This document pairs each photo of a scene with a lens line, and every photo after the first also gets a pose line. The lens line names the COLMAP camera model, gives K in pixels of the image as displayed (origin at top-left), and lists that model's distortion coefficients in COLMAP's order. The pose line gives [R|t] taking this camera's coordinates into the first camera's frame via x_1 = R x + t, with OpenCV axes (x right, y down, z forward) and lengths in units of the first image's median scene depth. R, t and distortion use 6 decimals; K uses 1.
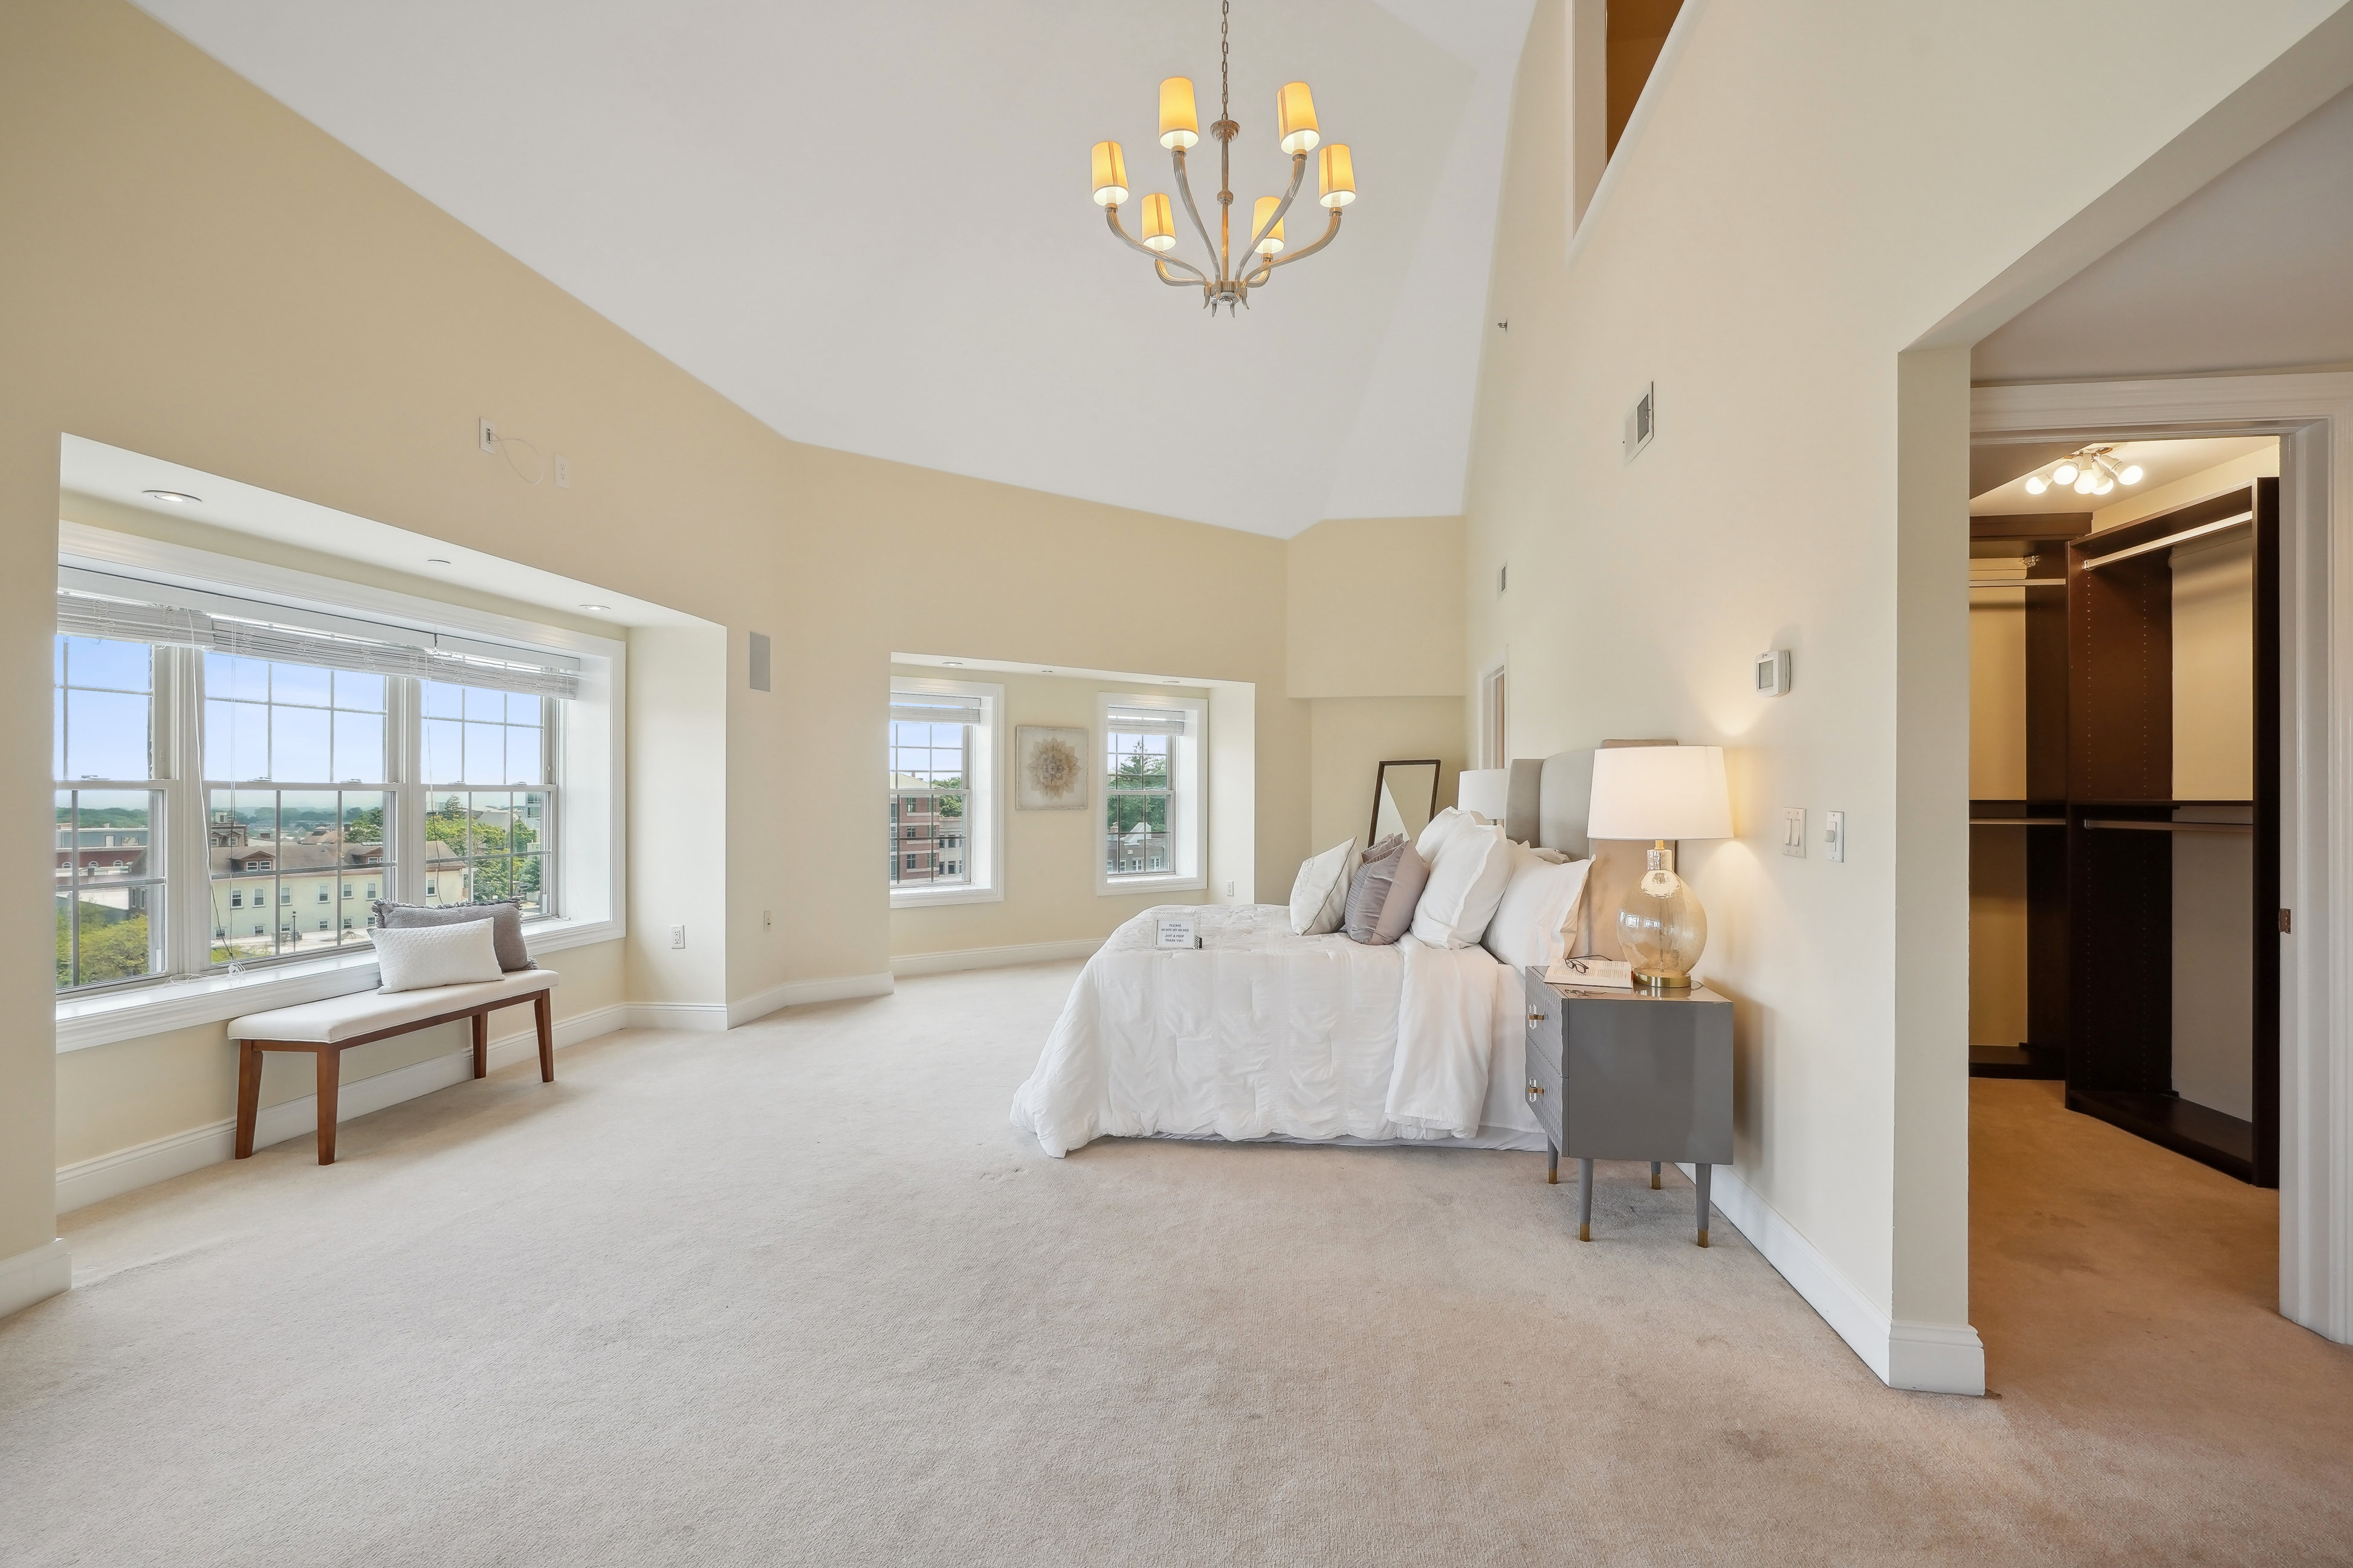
lens RADIAL K [[1088.9, 0, 1183.3], [0, 1088.9, 795.9], [0, 0, 1]] dist [-0.018163, -0.000123]
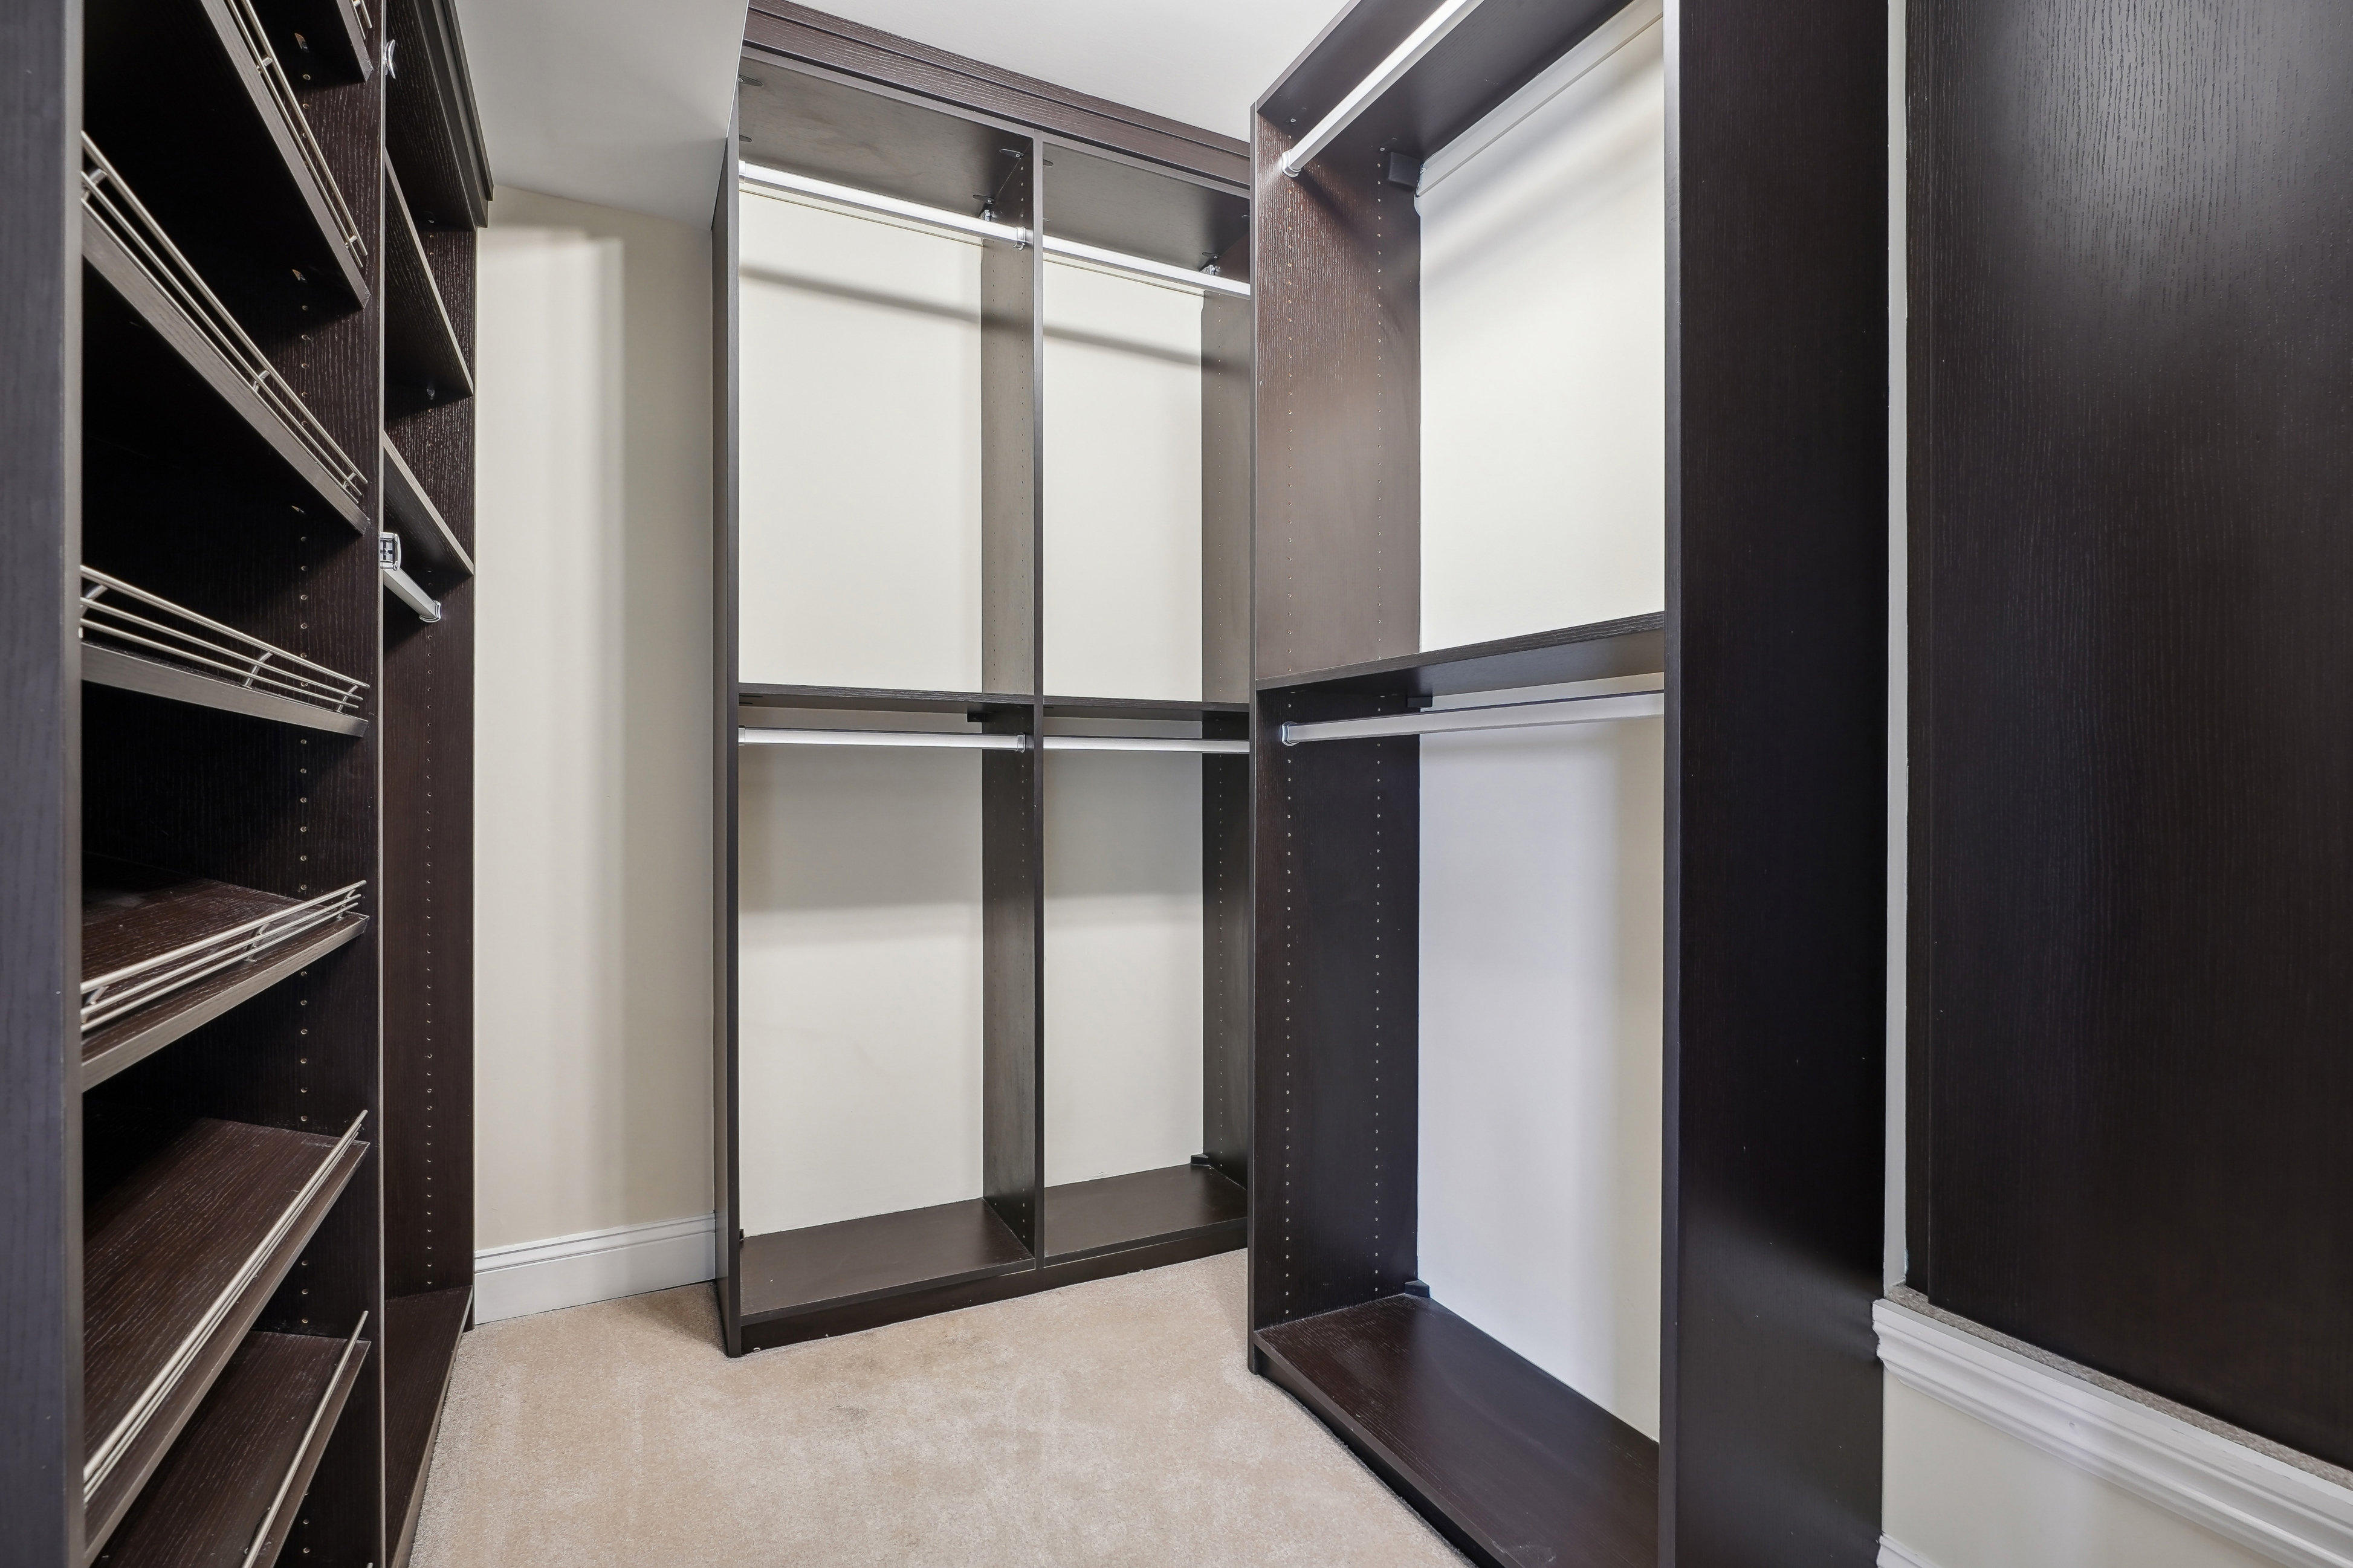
lens RADIAL K [[1088.9, 0, 1177.5], [0, 1088.9, 784.8], [0, 0, 1]] dist [-0.018163, -0.000123]
pose [[0.847790, -0.004173, 0.530315, 0.485197], [0.003229, 0.999991, 0.002706, 0.042406], [-0.530322, -0.000582, 0.847796, 0.544161]]
